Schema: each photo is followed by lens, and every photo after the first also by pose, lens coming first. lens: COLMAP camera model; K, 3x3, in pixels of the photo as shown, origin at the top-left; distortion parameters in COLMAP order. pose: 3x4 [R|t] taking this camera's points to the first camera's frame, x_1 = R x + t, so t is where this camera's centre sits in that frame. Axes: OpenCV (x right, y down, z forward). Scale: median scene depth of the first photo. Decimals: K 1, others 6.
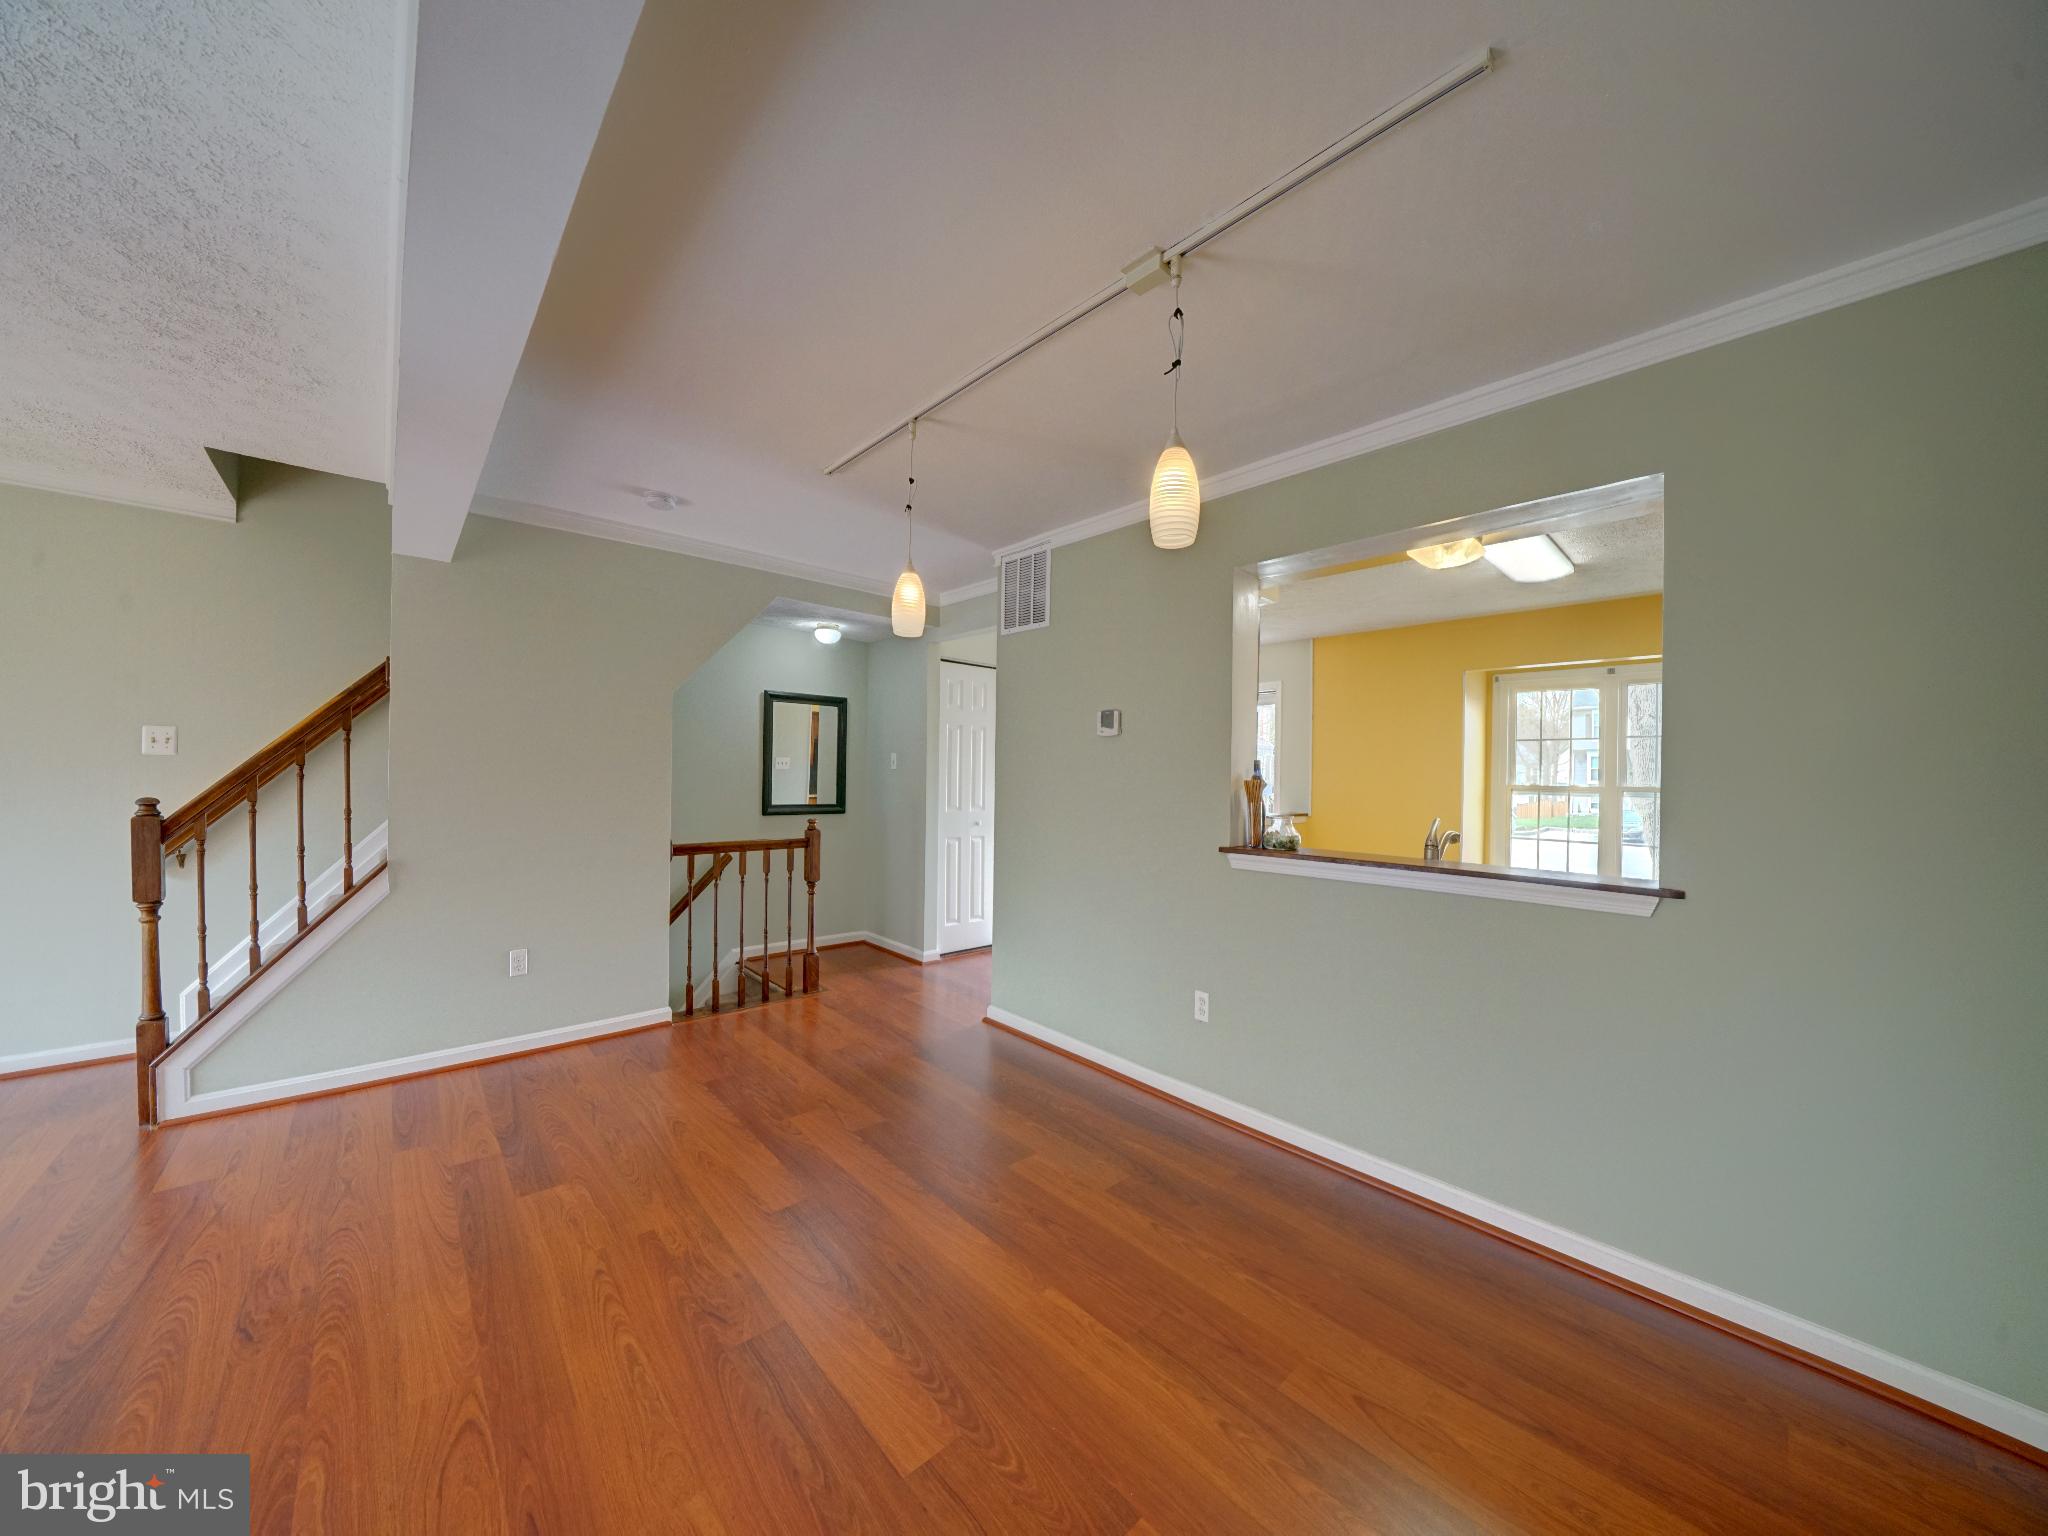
lens RADIAL K [[703.0, 0, 1006.4], [0, 703.0, 772.7], [0, 0, 1]] dist [-0.019706, 0.000309]
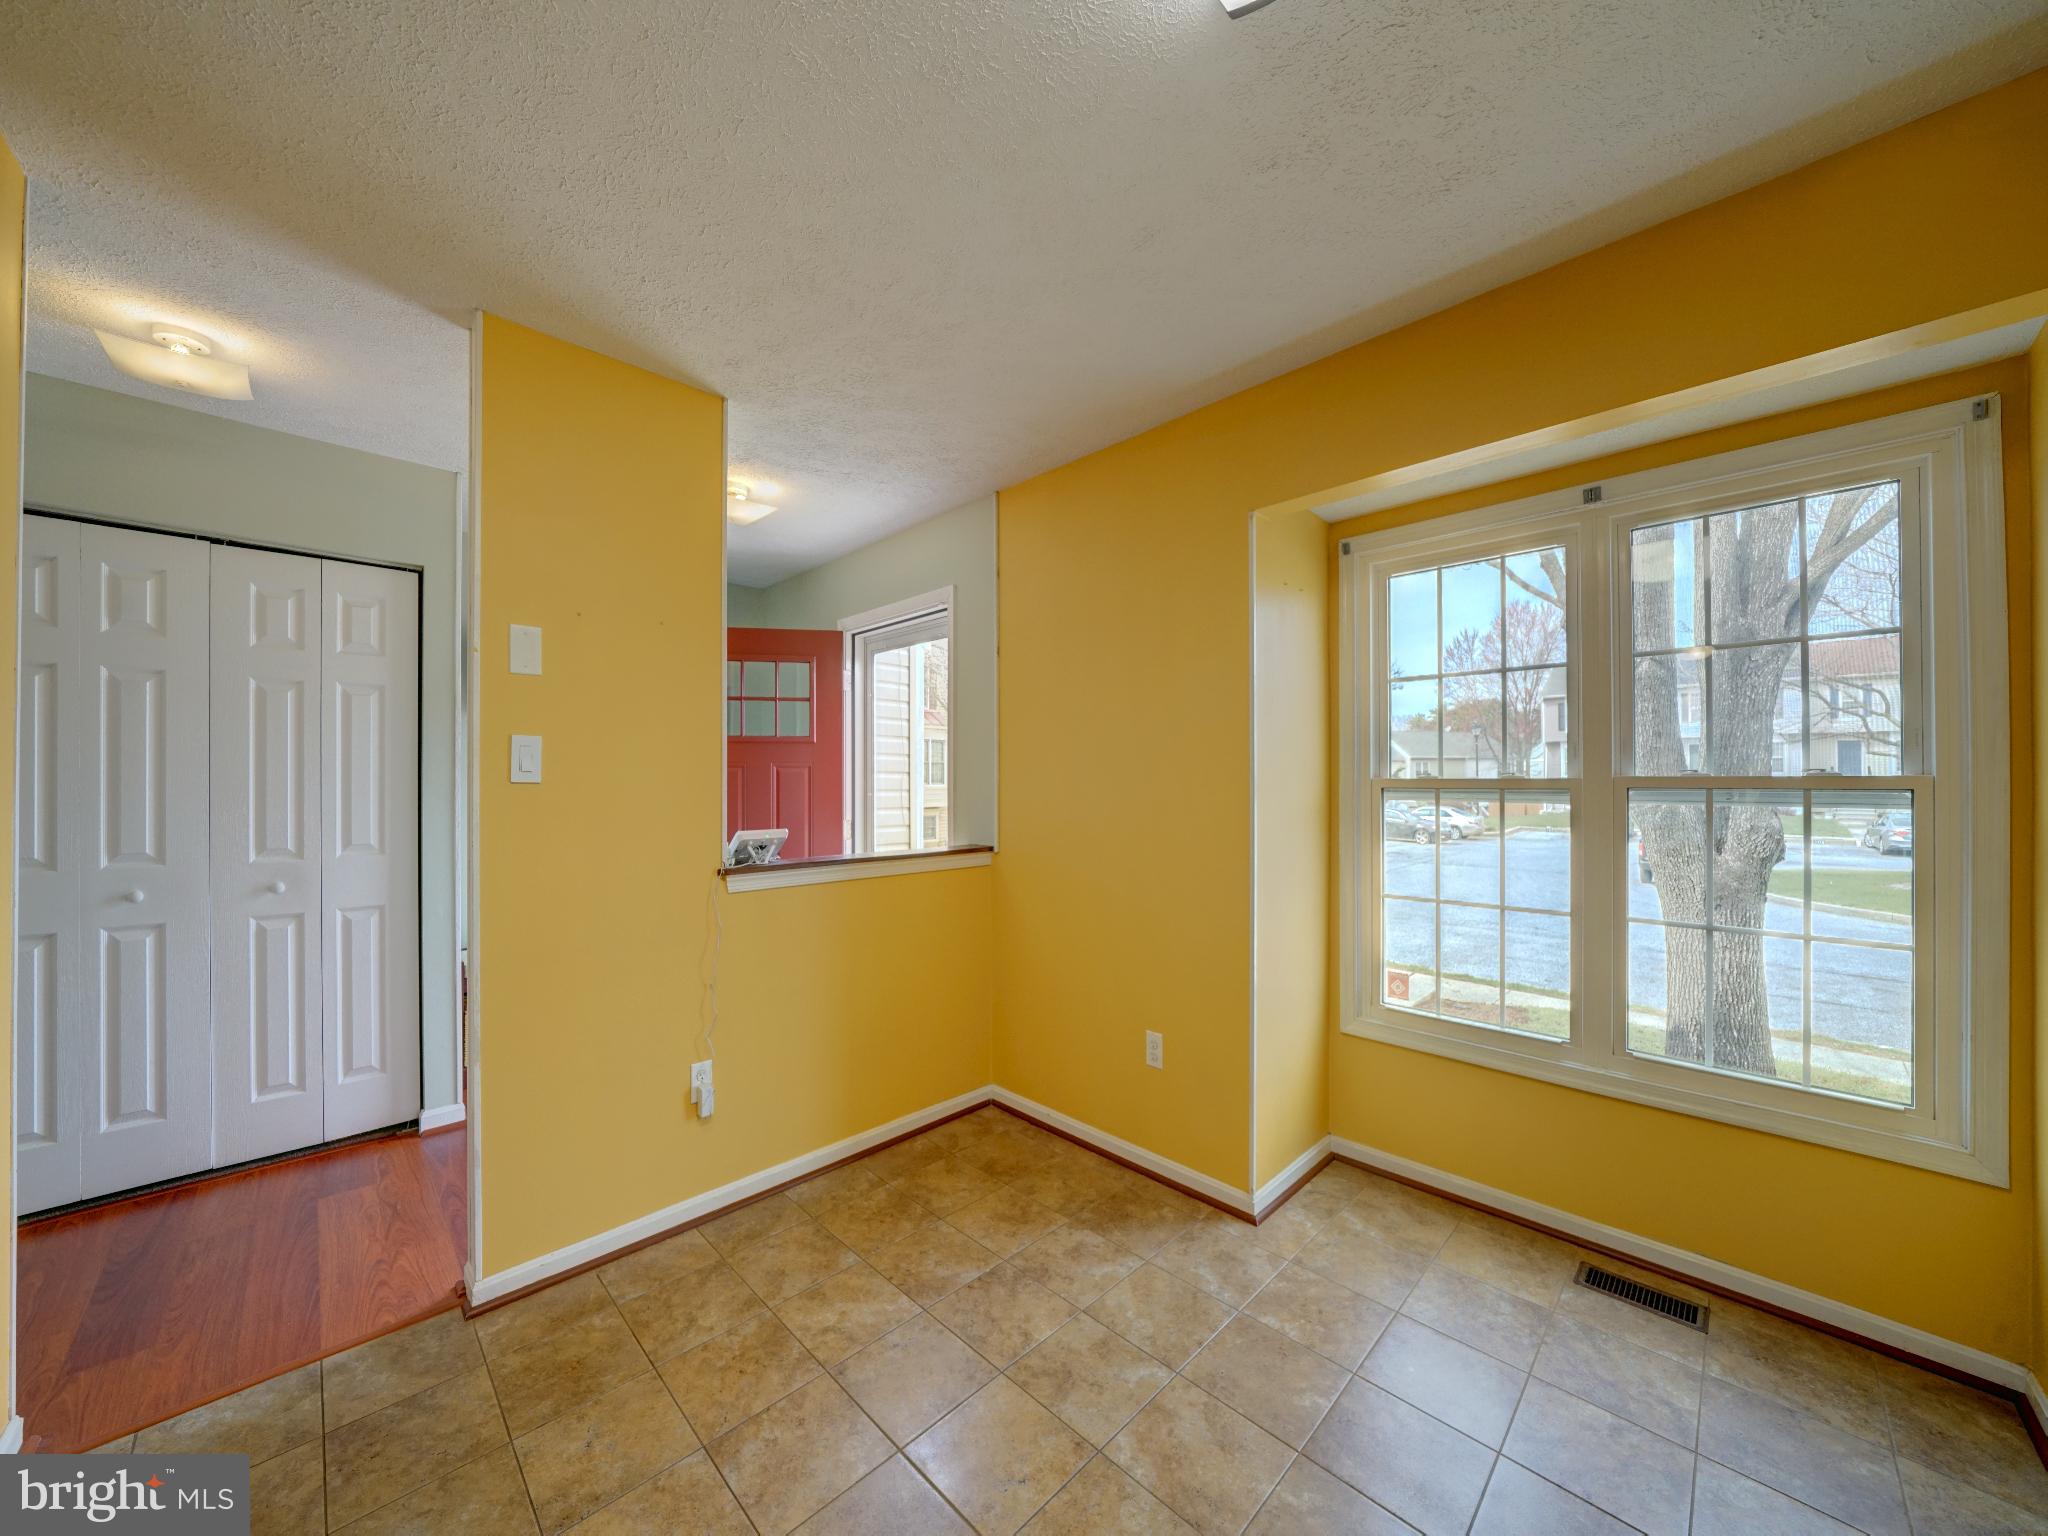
lens RADIAL K [[740.1, 0, 1006.0], [0, 740.1, 771.5], [0, 0, 1]] dist [-0.016047, 0.000099]
pose [[0.999095, -0.016278, 0.039284, 0.068301], [0.017283, 0.999528, -0.025396, 0.002818], [-0.038853, 0.026052, 0.998905, 0.078837]]
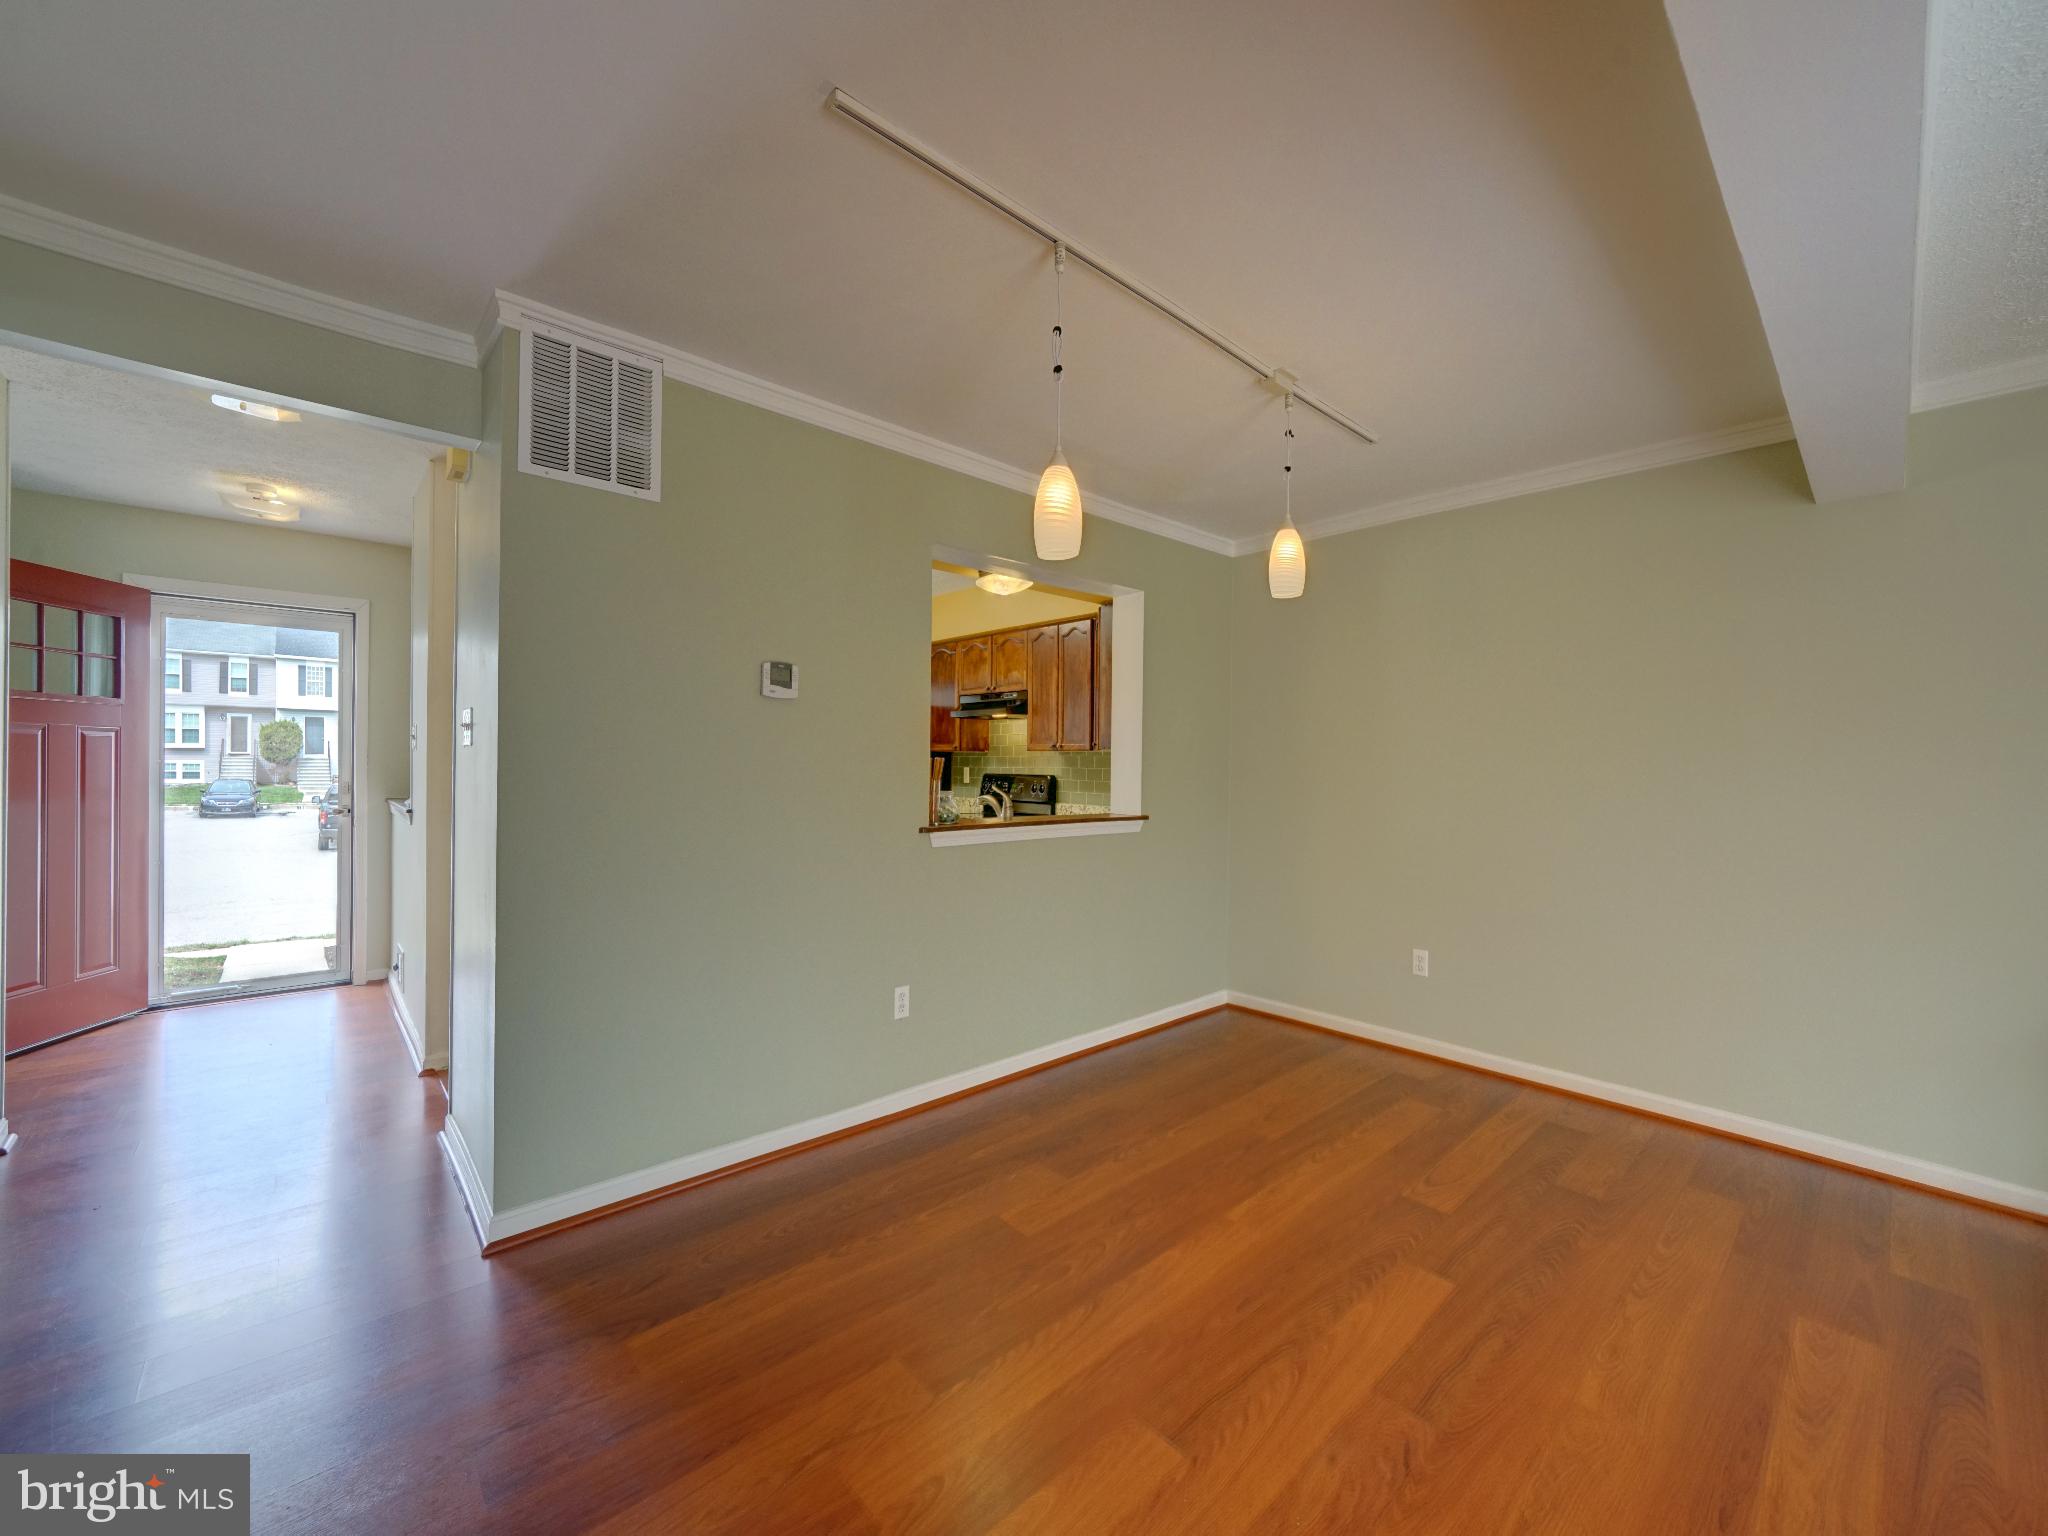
lens RADIAL K [[803.7, 0, 991.0], [0, 803.7, 764.1], [0, 0, 1]] dist [-0.014074, 0.000187]
pose [[0.013444, -0.022033, 0.999667, -0.861882], [-0.017608, 0.999597, 0.022268, -0.008022], [-0.999755, -0.017902, 0.013051, 0.972890]]
